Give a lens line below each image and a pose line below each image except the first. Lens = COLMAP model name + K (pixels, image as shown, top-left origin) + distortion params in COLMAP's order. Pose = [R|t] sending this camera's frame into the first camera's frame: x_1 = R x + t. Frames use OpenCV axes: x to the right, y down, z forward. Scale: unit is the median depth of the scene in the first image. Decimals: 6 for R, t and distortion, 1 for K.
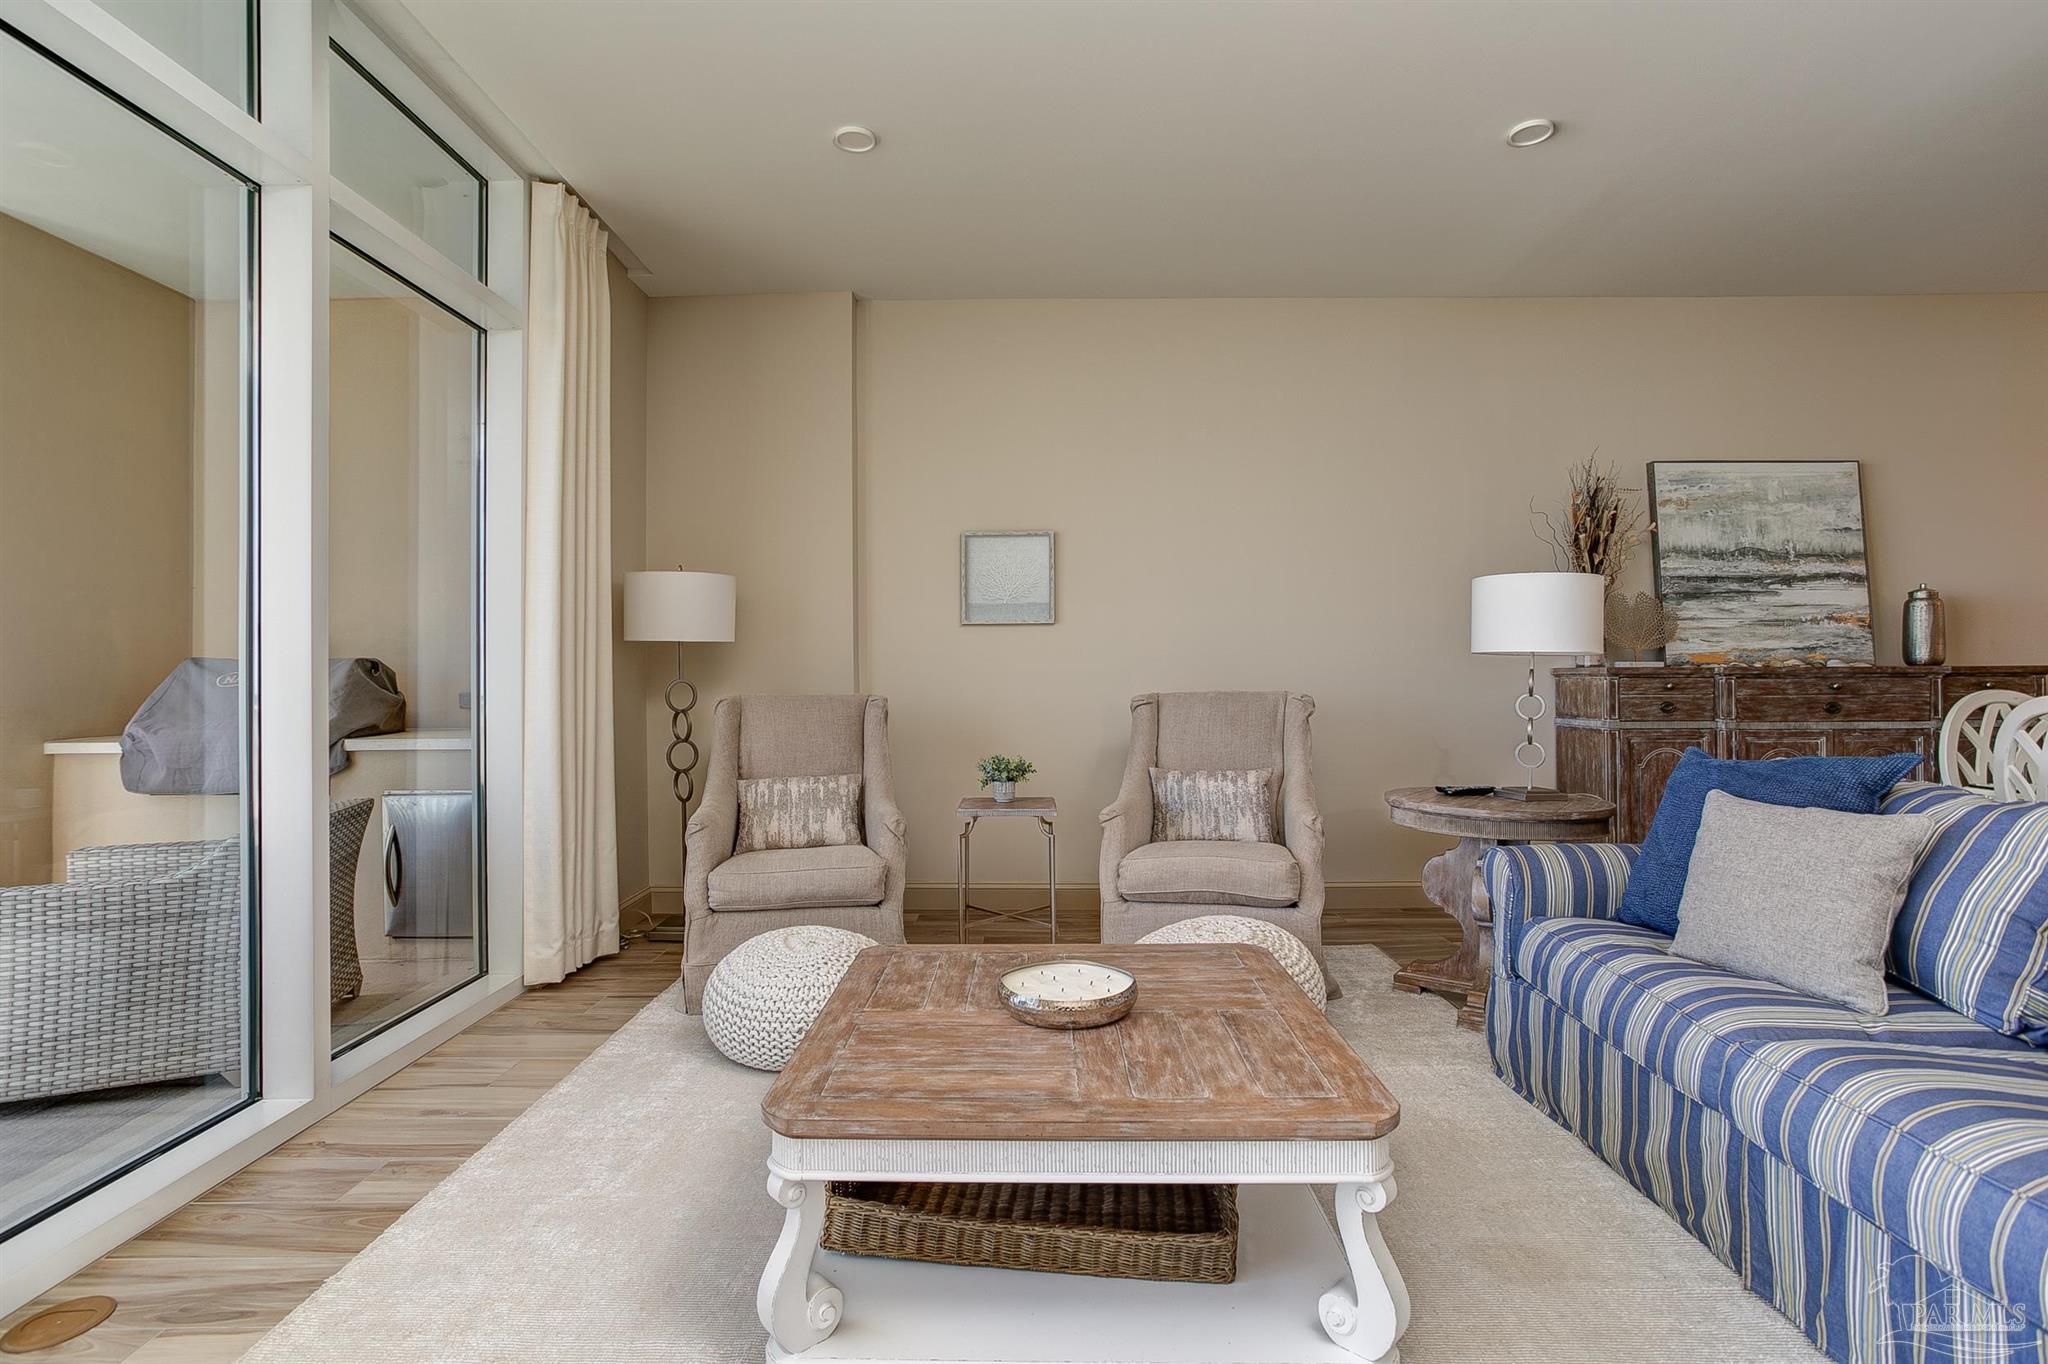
lens RADIAL K [[984.1, 0, 1004.2], [0, 984.1, 674.5], [0, 0, 1]] dist [-0.039703, 0.023366]
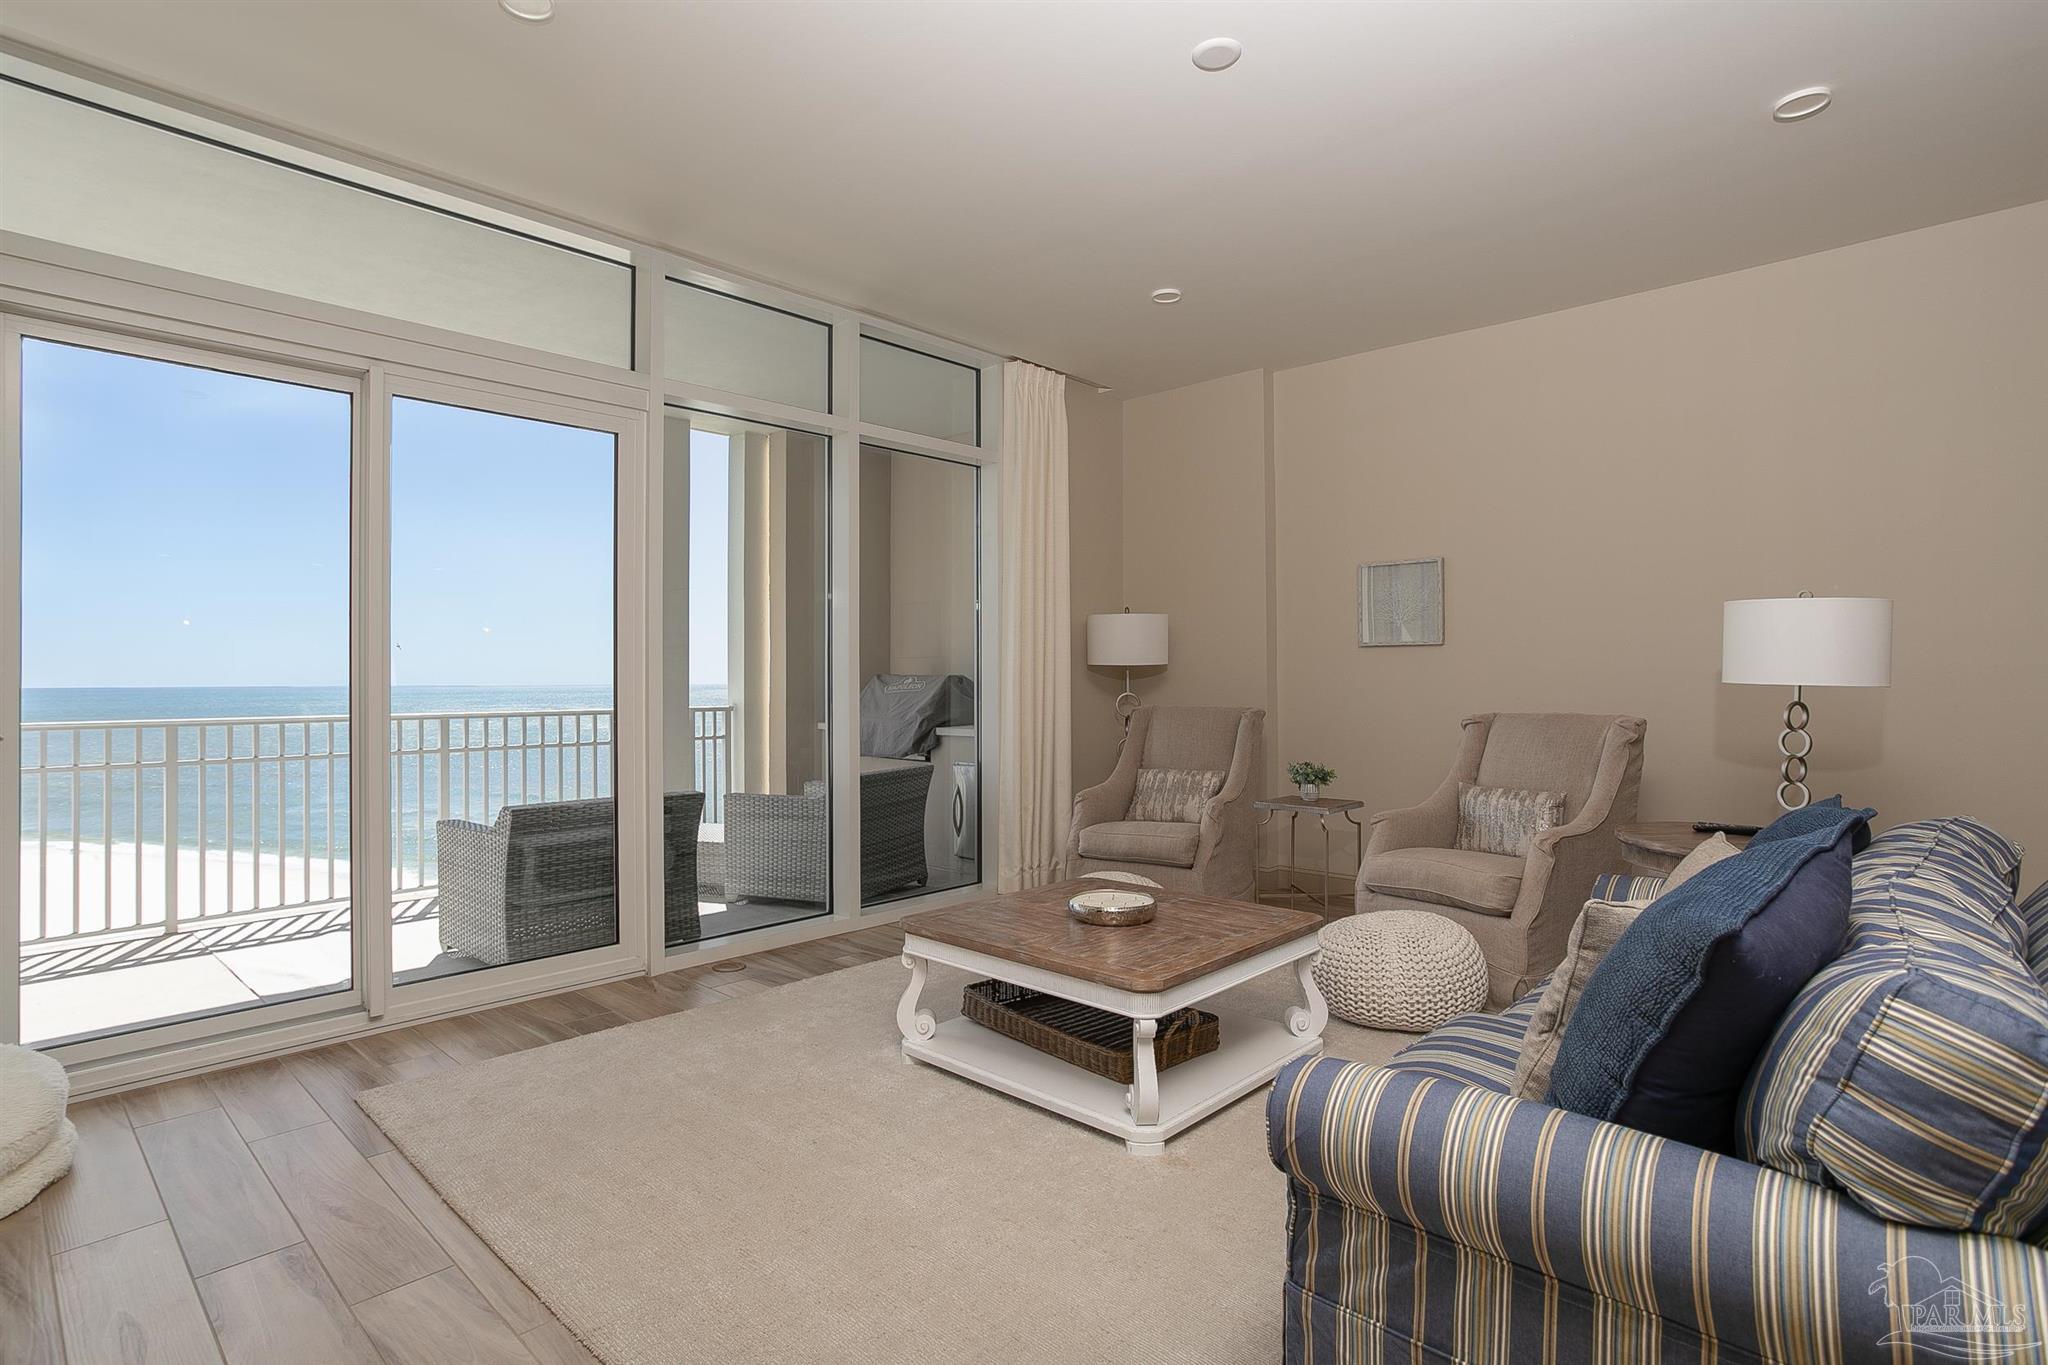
lens RADIAL K [[1032.1, 0, 961.7], [0, 1032.1, 680.3], [0, 0, 1]] dist [-0.002187, 0.002714]
pose [[0.720529, 0.006226, -0.693397, 0.544775], [0.004483, 0.999897, 0.013637, -0.035102], [0.693410, -0.012935, 0.720427, -0.192719]]
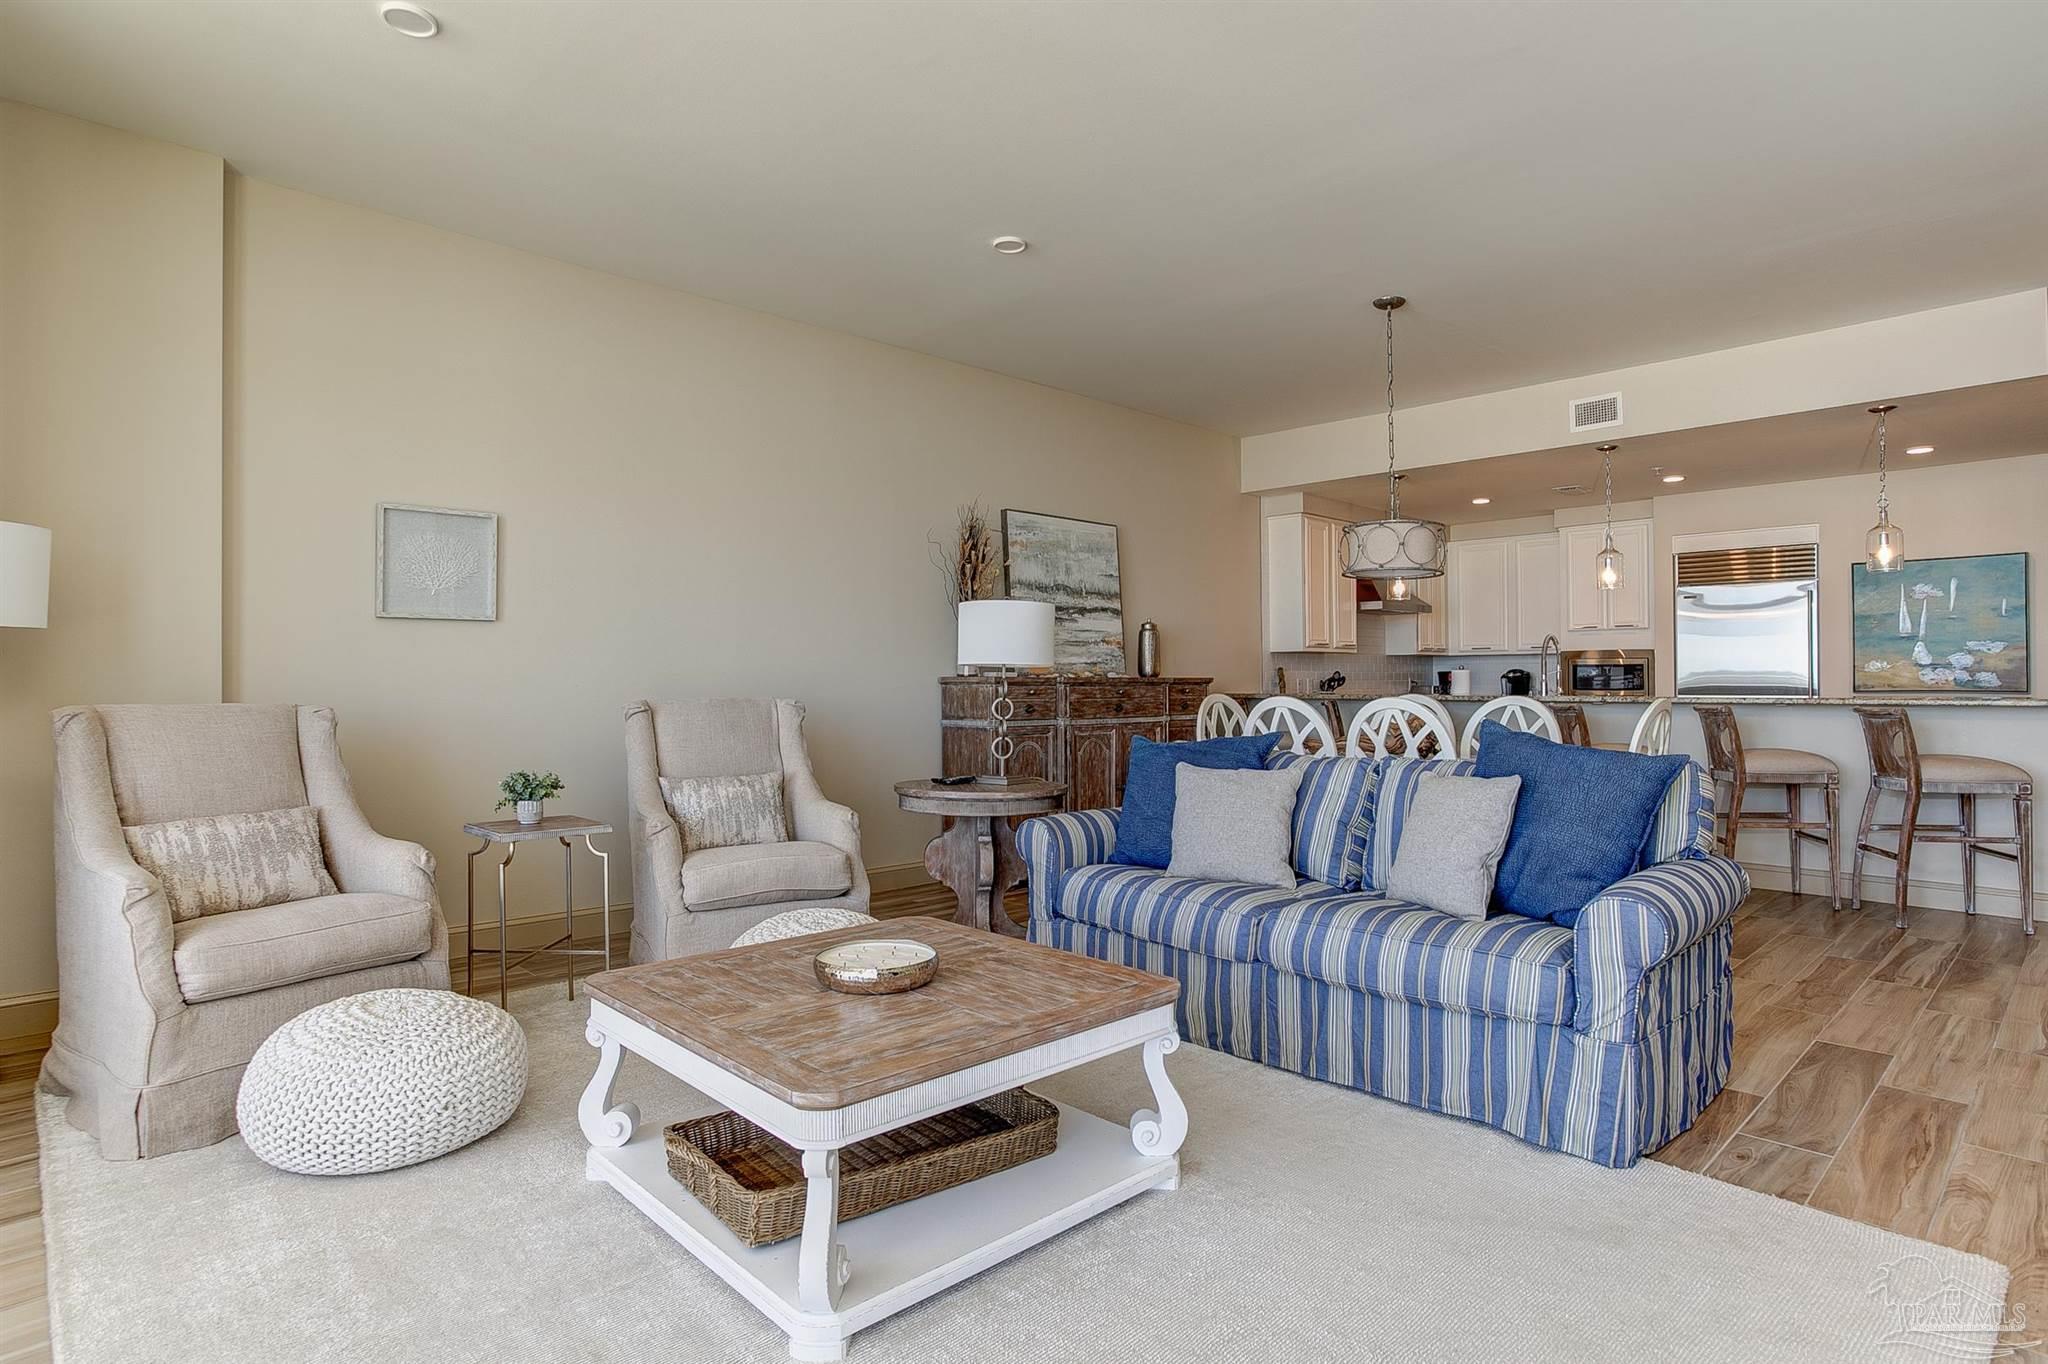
lens RADIAL K [[1099.8, 0, 1011.5], [0, 1099.8, 683.7], [0, 0, 1]] dist [-0.040139, 0.015765]
pose [[0.712686, 0.003824, 0.701473, -0.365791], [-0.005473, 0.999985, 0.000109, 0.001585], [-0.701462, -0.003917, 0.712696, 0.002217]]
